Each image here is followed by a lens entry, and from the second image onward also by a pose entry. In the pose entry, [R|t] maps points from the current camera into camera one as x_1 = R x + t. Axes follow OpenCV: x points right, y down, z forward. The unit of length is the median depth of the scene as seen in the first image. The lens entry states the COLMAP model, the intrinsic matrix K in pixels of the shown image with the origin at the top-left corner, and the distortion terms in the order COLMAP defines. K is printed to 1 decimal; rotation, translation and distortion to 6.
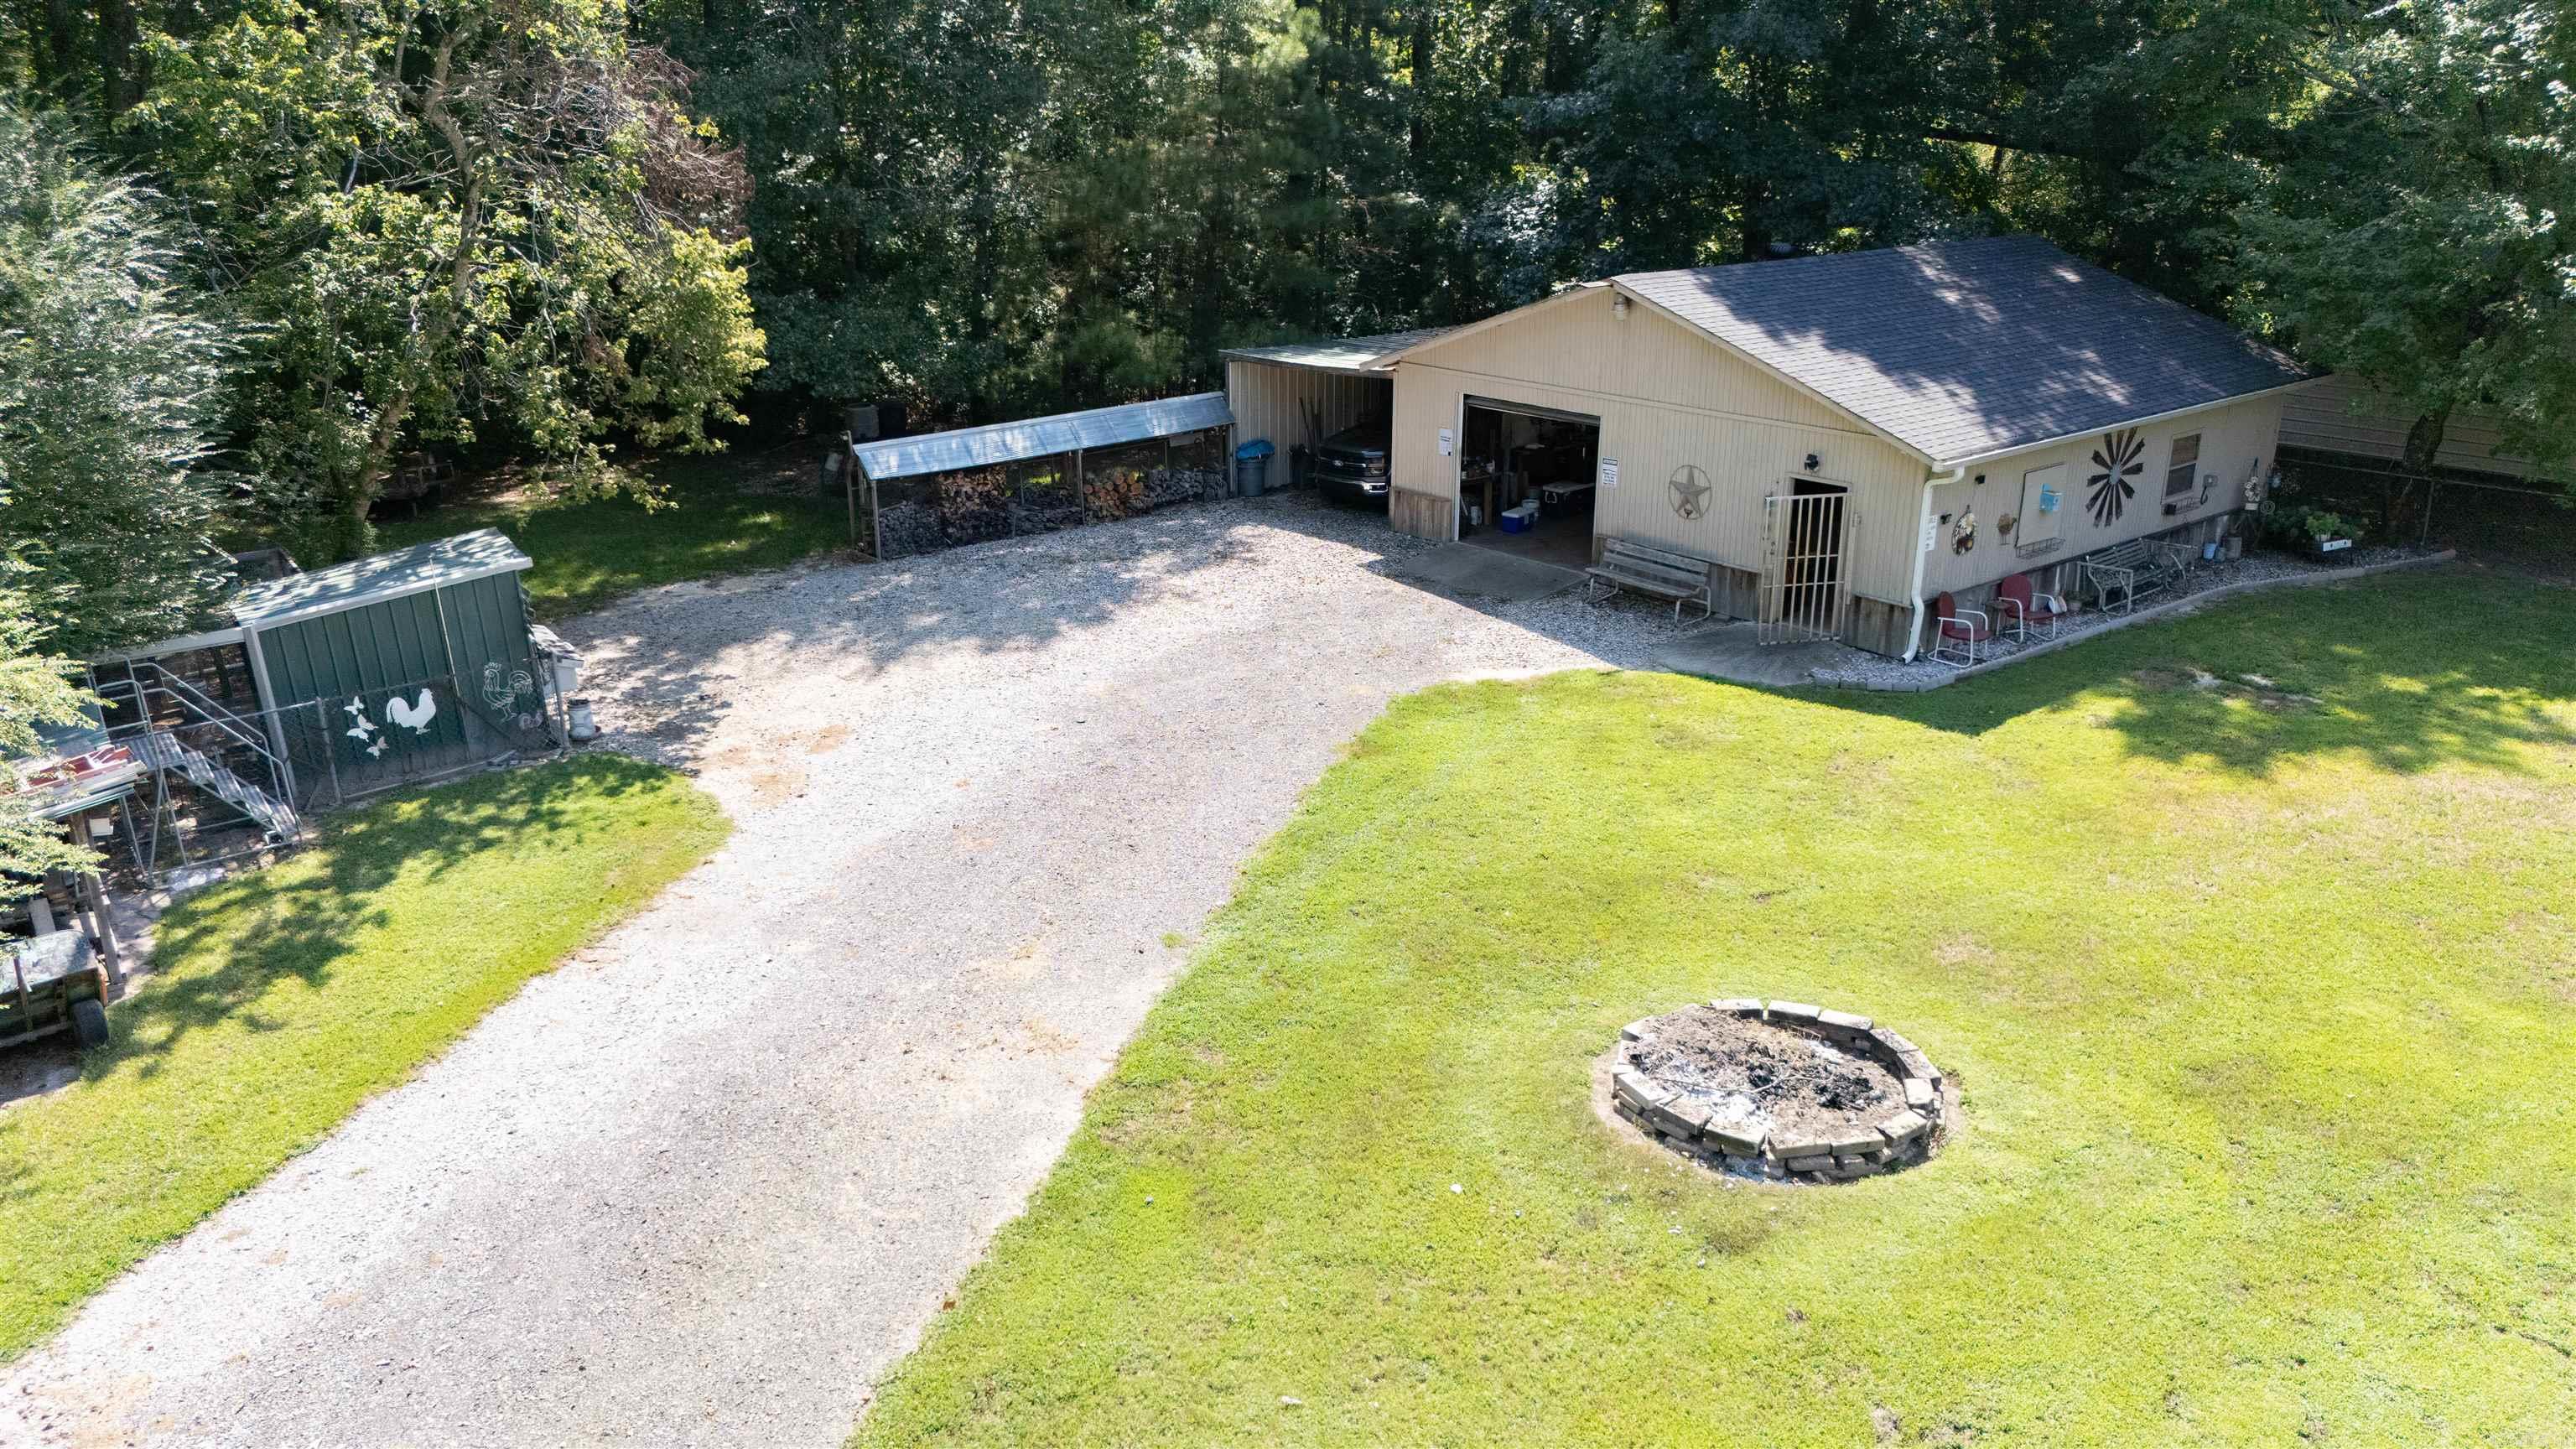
lens RADIAL K [[1879.7, 0, 1308.7], [0, 1879.7, 713.3], [0, 0, 1]] dist [0.050094, -0.023840]
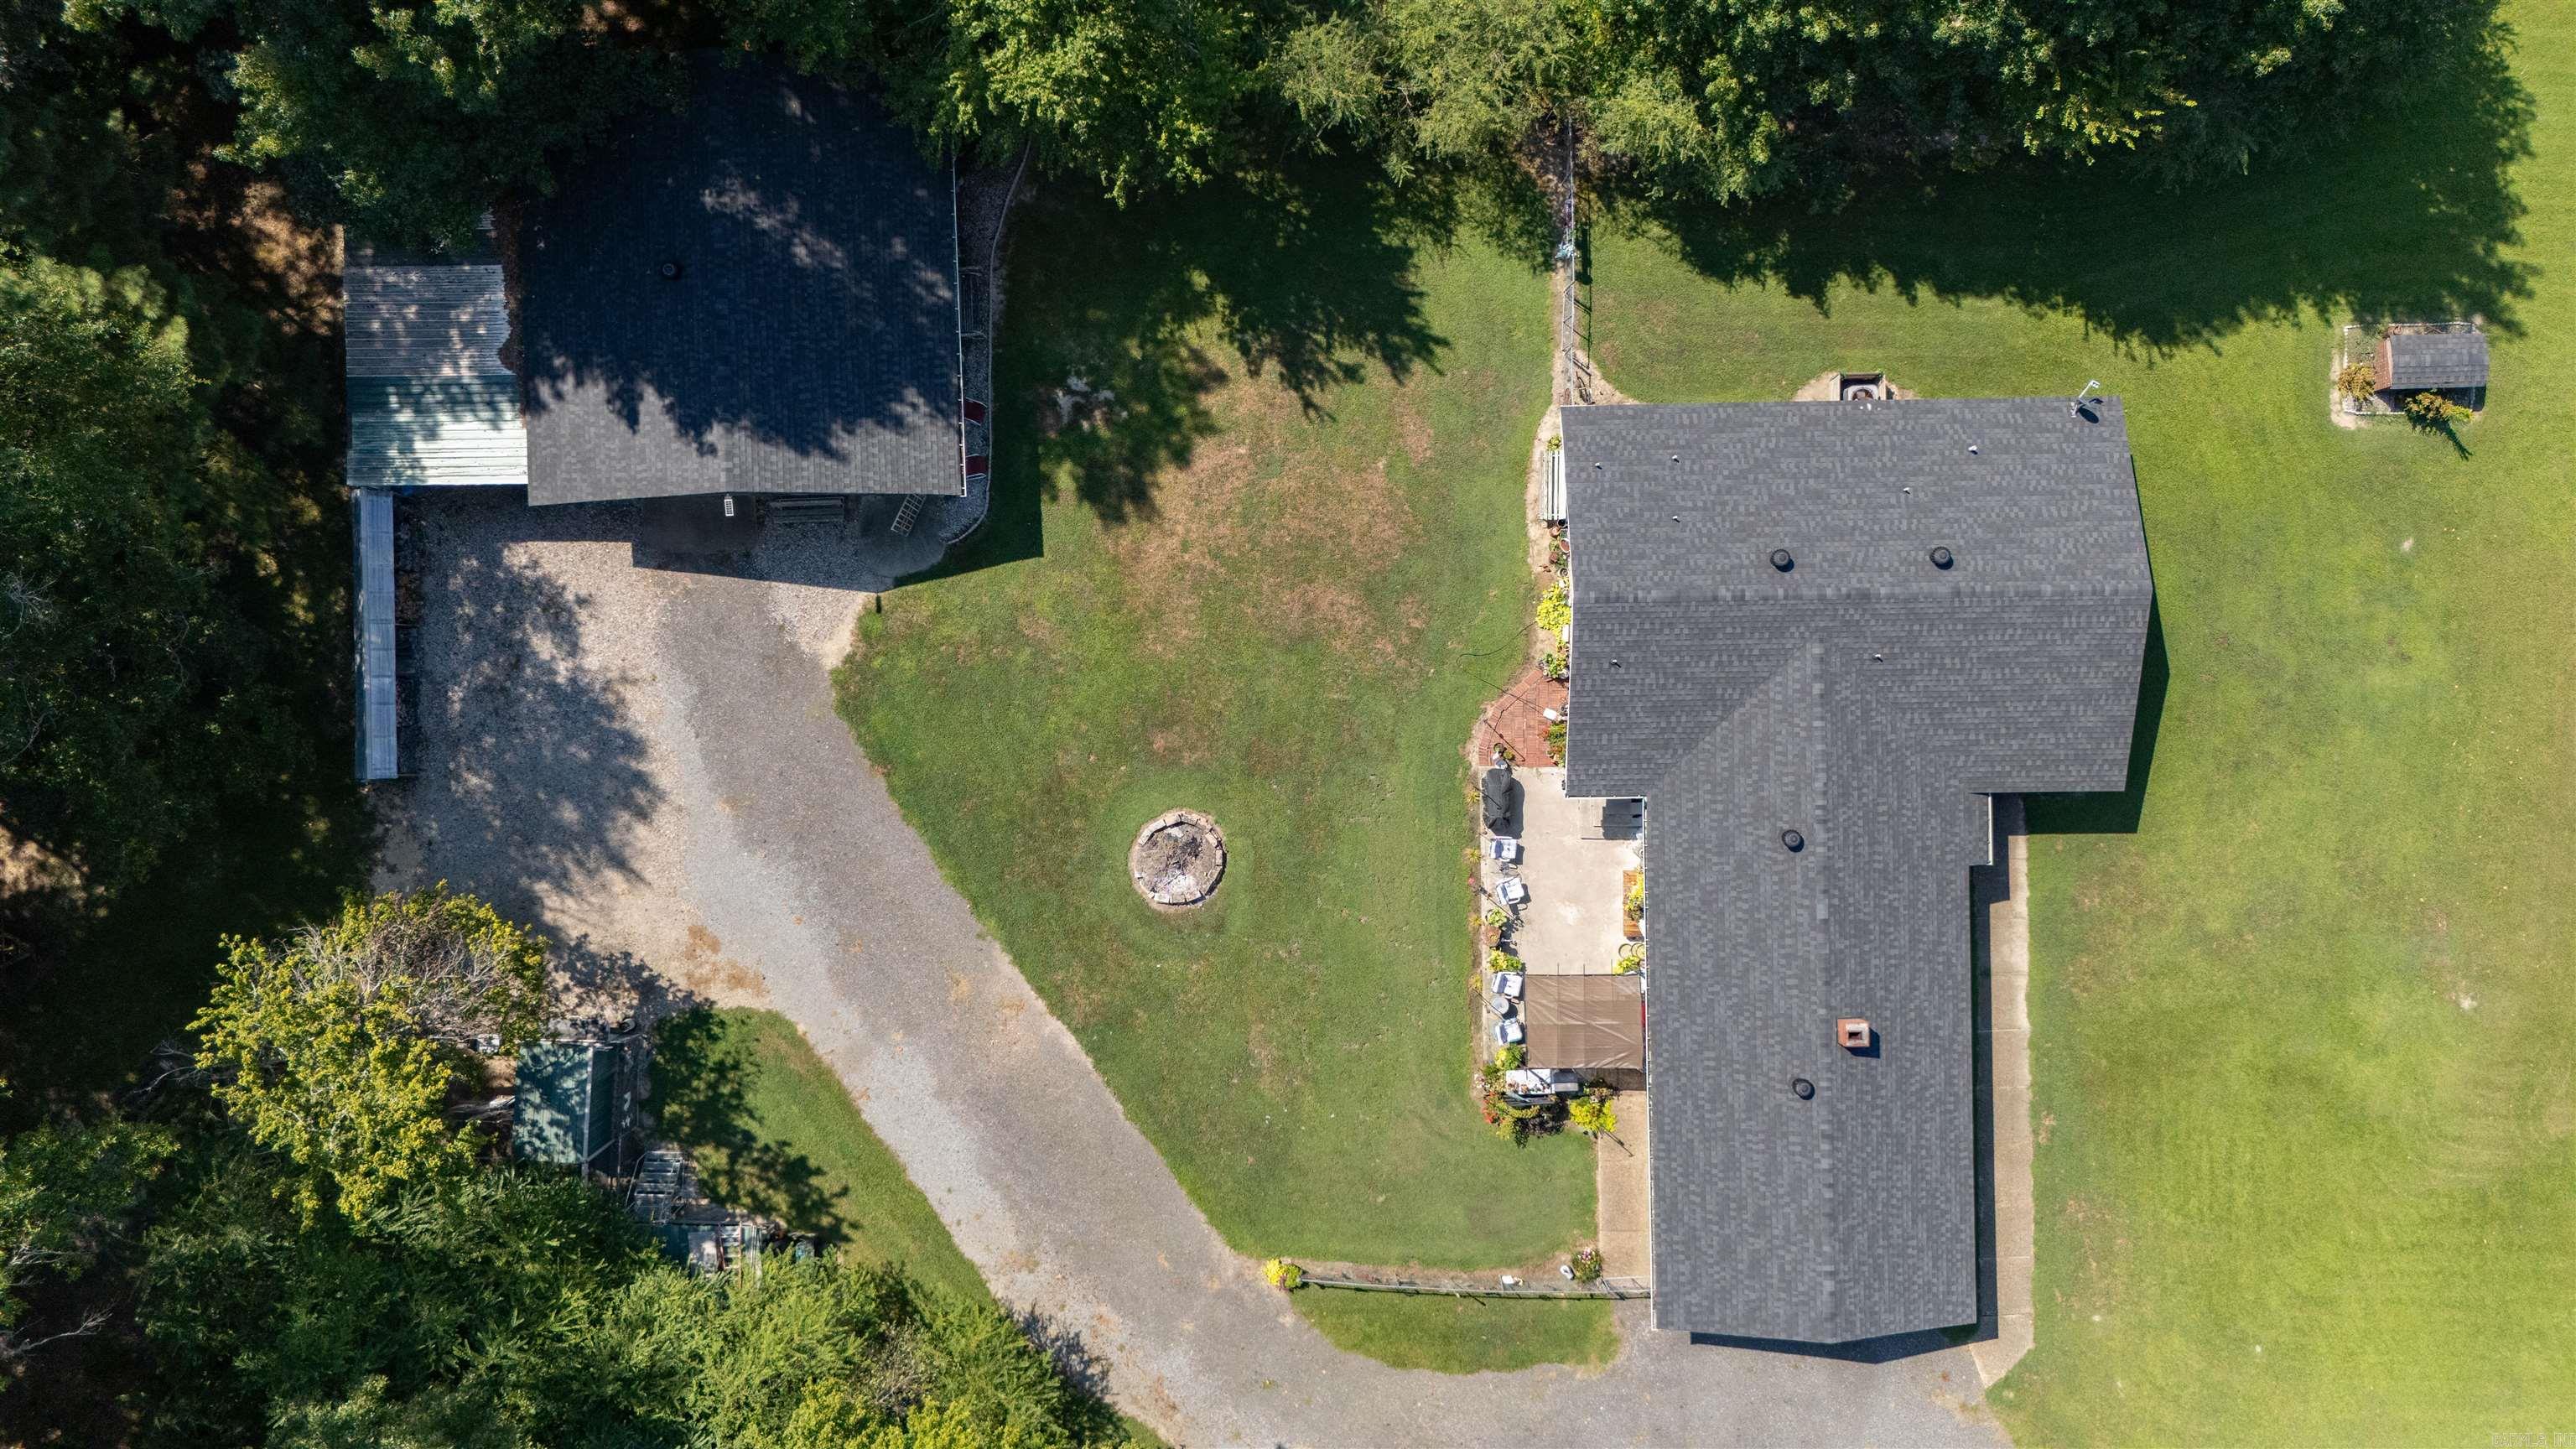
lens RADIAL K [[1879.7, 0, 1280.1], [0, 1879.7, 713.9], [0, 0, 1]] dist [0.050094, -0.023840]
pose [[0.627111, -0.778810, 0.013658, 0.333531], [0.227767, 0.200114, 0.952931, -1.969577], [-0.744885, -0.594483, 0.302881, -0.005640]]
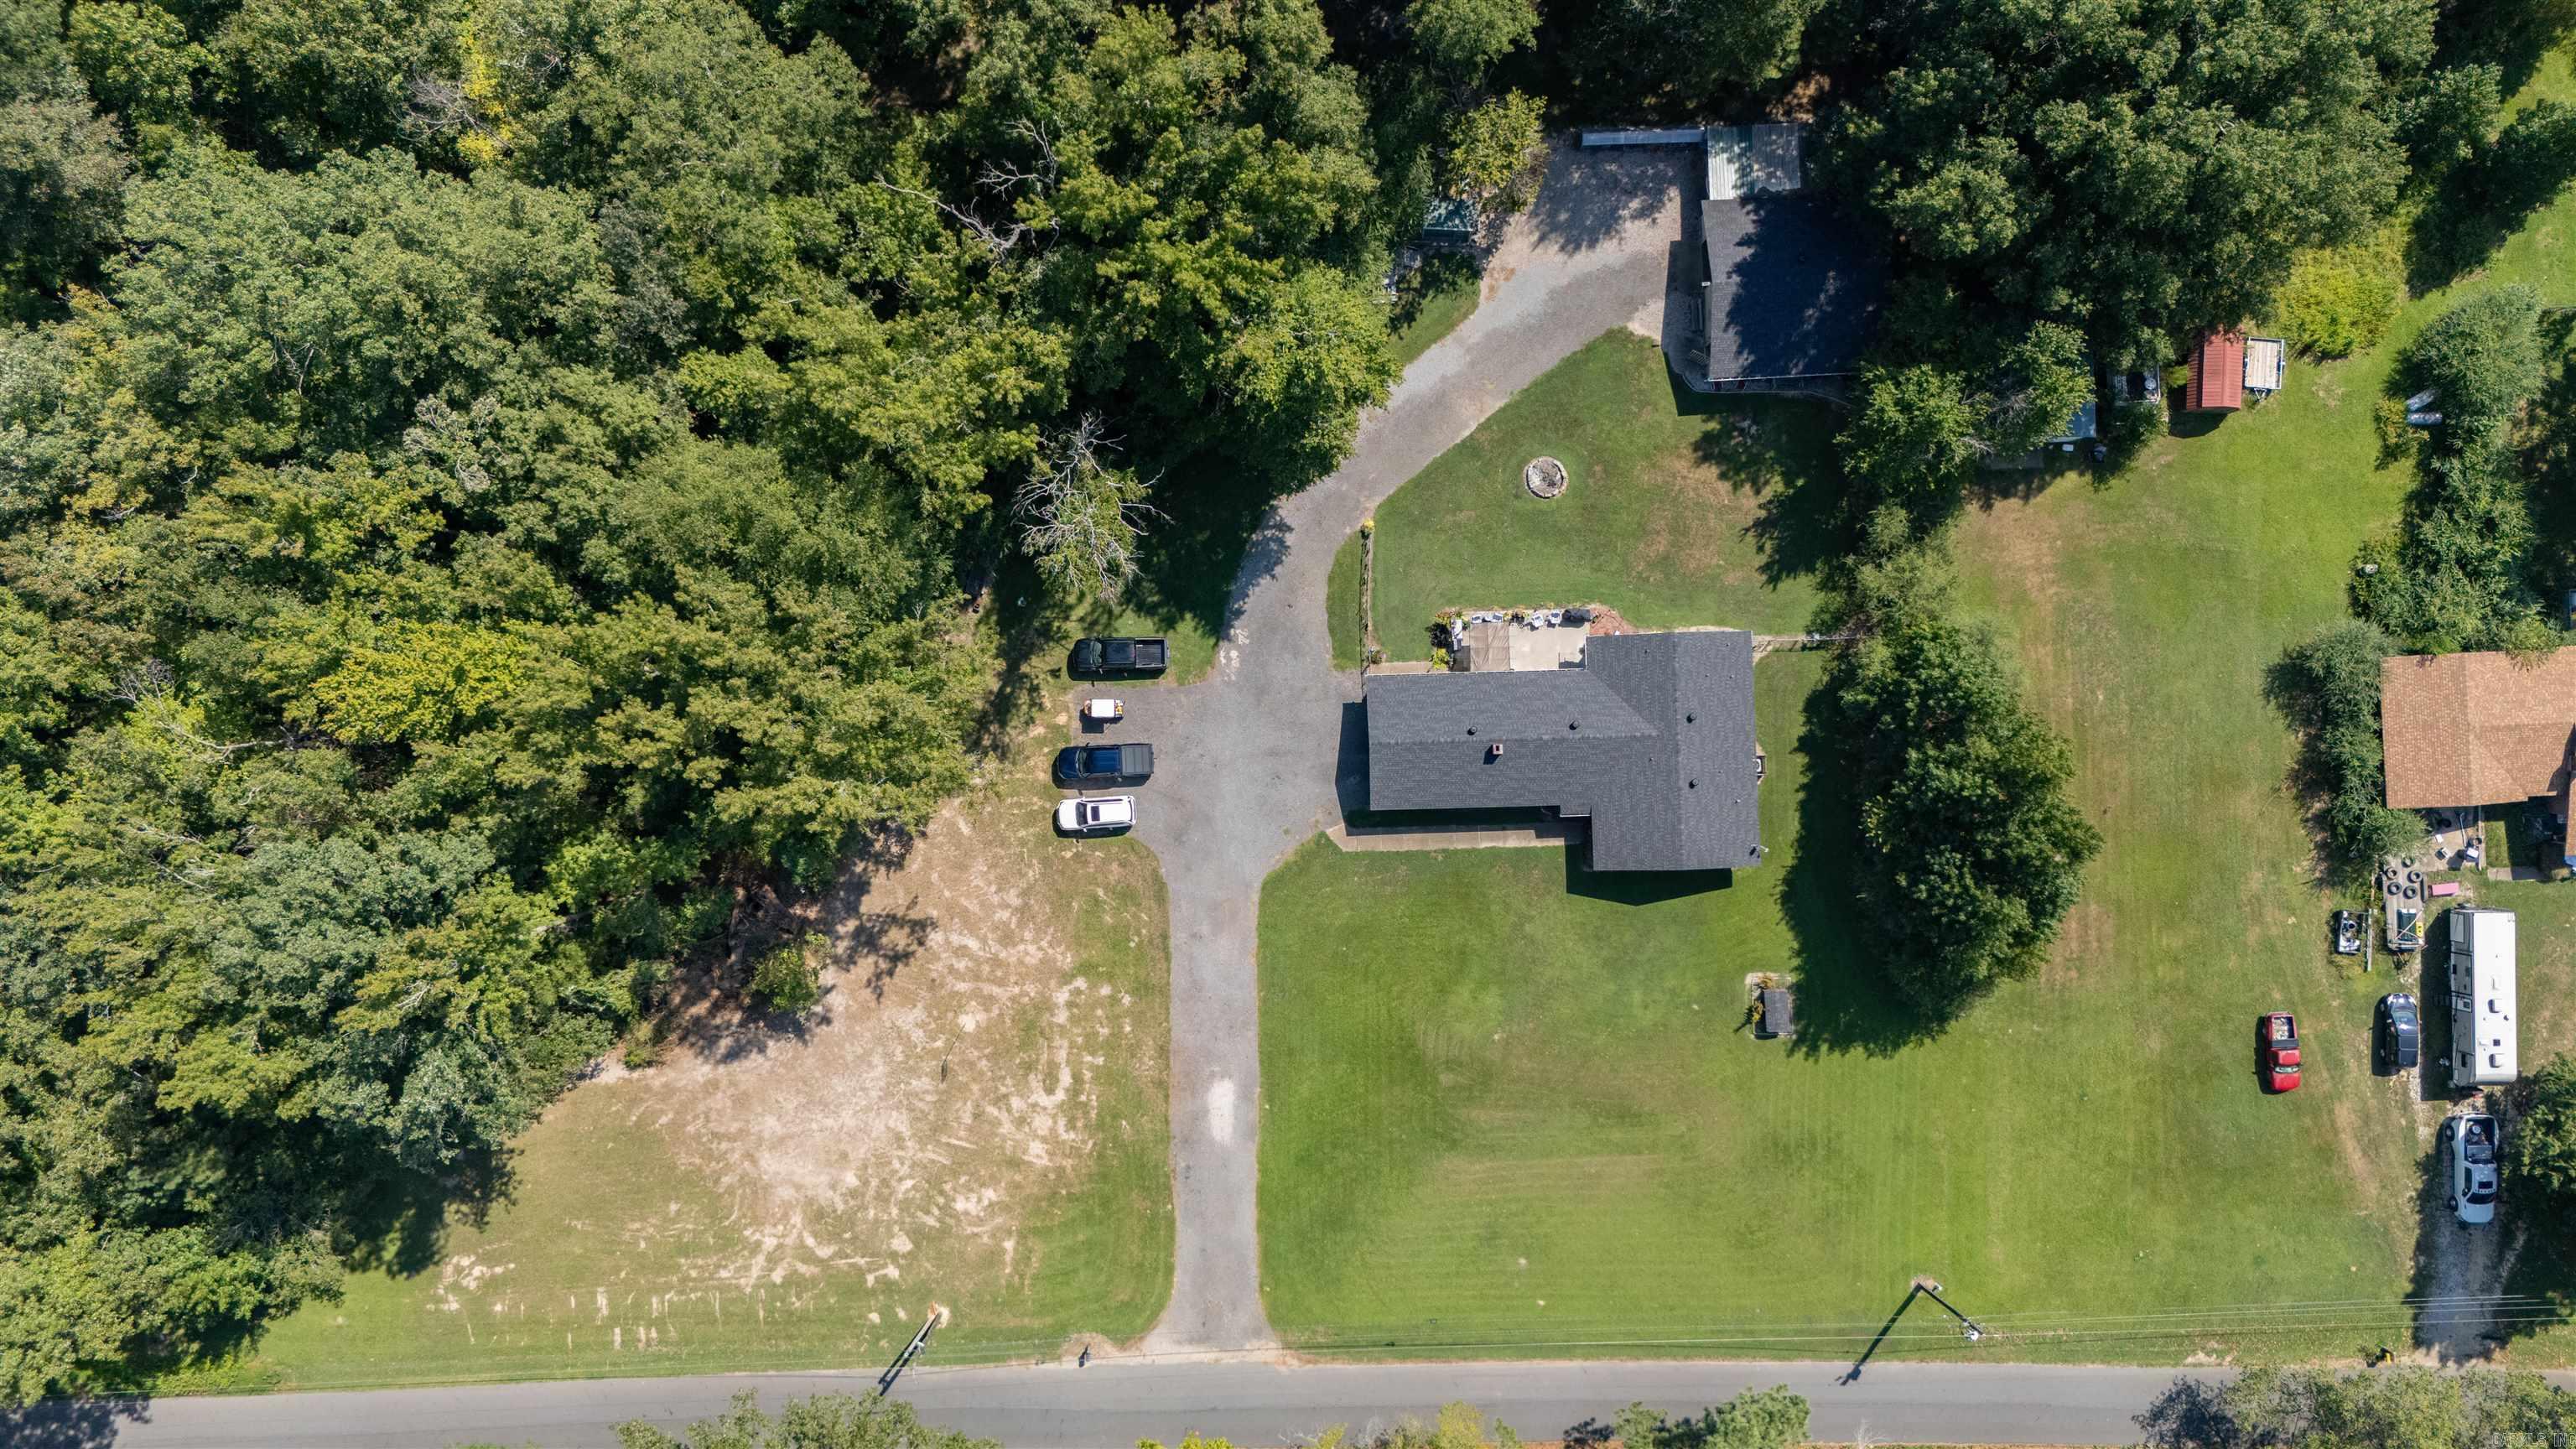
lens RADIAL K [[1879.7, 0, 1282.2], [0, 1879.7, 715.0], [0, 0, 1]] dist [0.050094, -0.023840]
pose [[0.789619, 0.613590, -0.003002, 0.000849], [-0.199216, 0.260990, 0.944562, -4.341082], [0.580357, -0.745246, 0.328320, -1.900103]]
